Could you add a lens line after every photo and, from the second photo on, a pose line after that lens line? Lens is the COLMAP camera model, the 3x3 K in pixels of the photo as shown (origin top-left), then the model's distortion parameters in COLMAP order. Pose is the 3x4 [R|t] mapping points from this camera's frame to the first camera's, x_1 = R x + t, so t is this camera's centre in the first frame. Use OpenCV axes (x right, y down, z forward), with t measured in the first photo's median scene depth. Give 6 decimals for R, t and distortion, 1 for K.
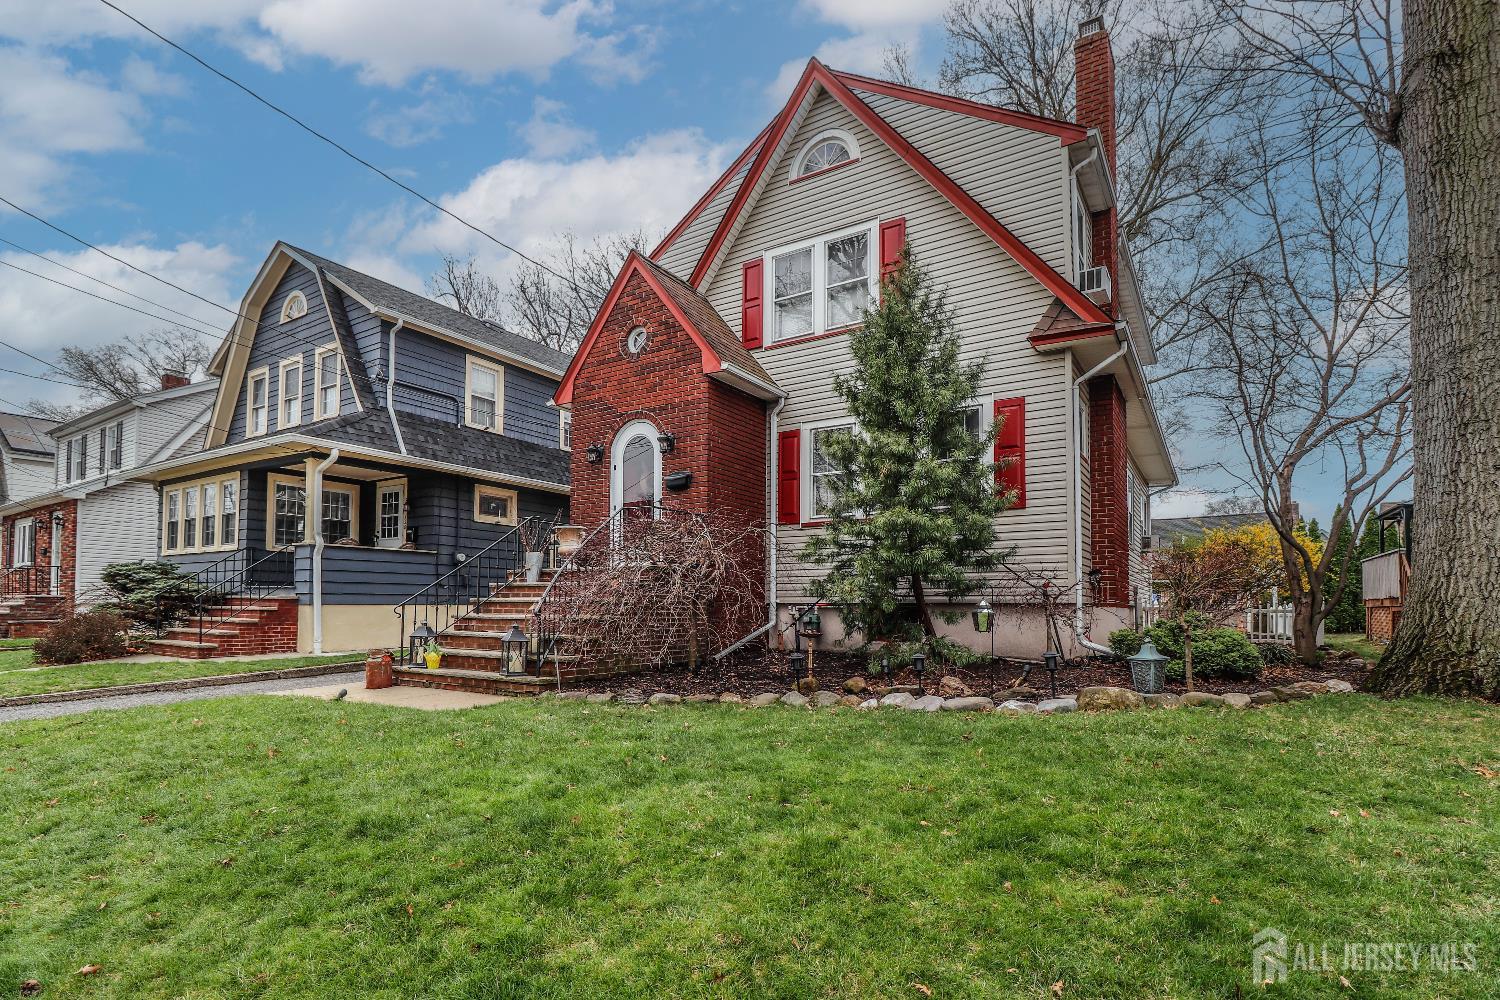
lens RADIAL K [[739.3, 0, 773.8], [0, 739.3, 579.7], [0, 0, 1]] dist [-0.001700, -0.002467]
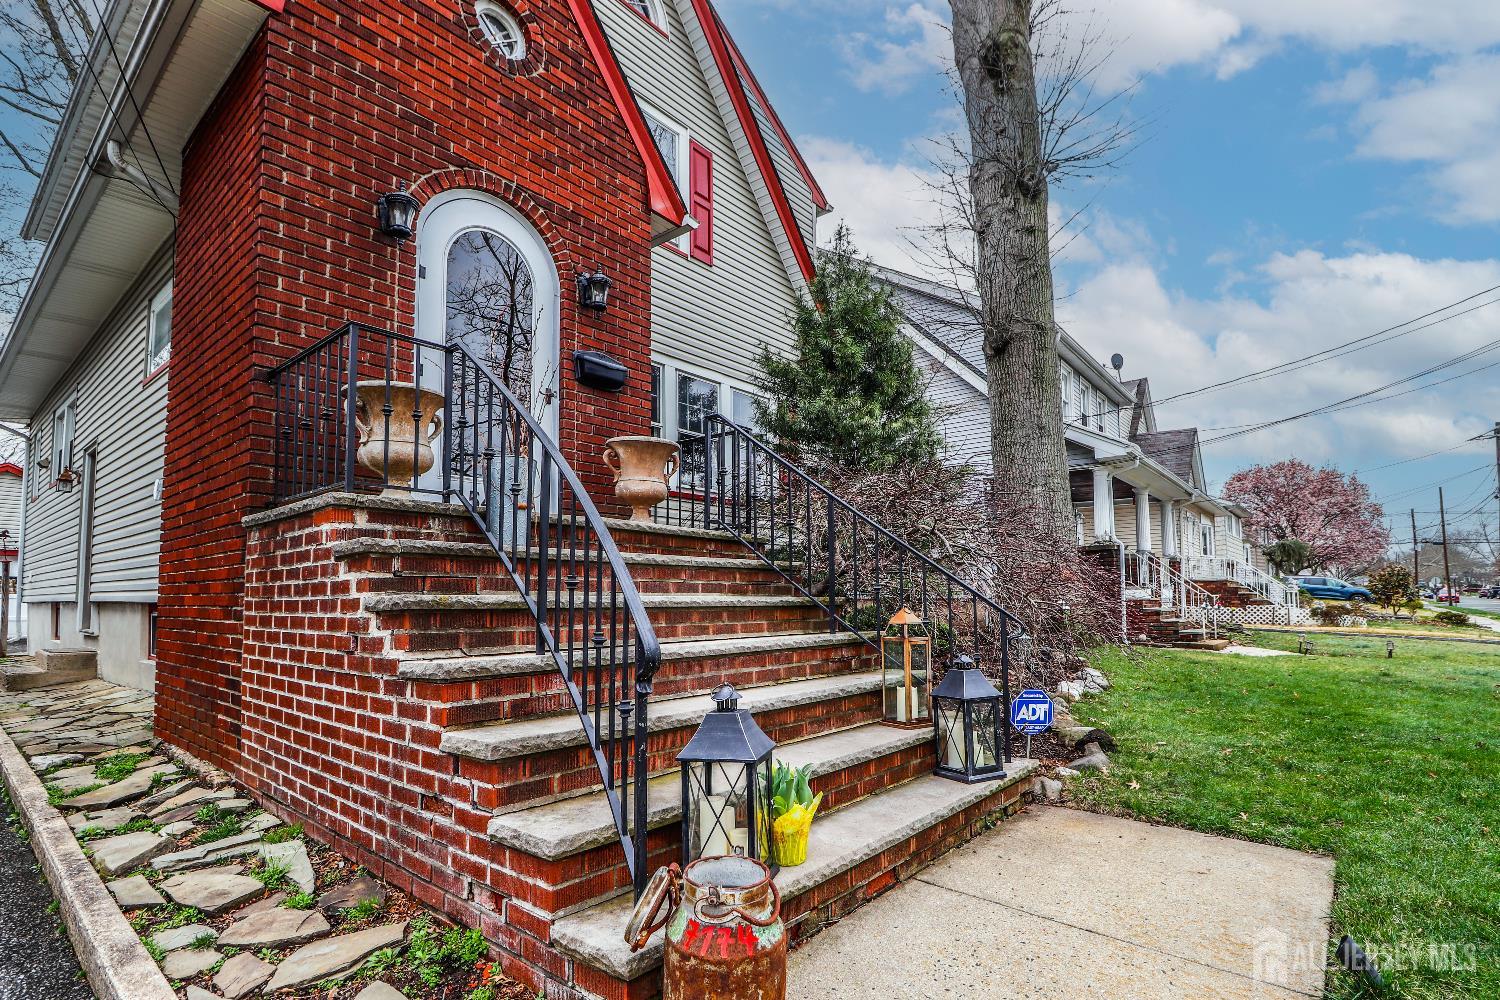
lens RADIAL K [[732.6, 0, 781.6], [0, 732.6, 544.2], [0, 0, 1]] dist [-0.004738, -0.002058]
pose [[0.119503, 0.070525, 0.990326, -0.577738], [-0.032893, 0.997208, -0.067045, 0.018665], [-0.992289, -0.024563, 0.121489, 0.746342]]
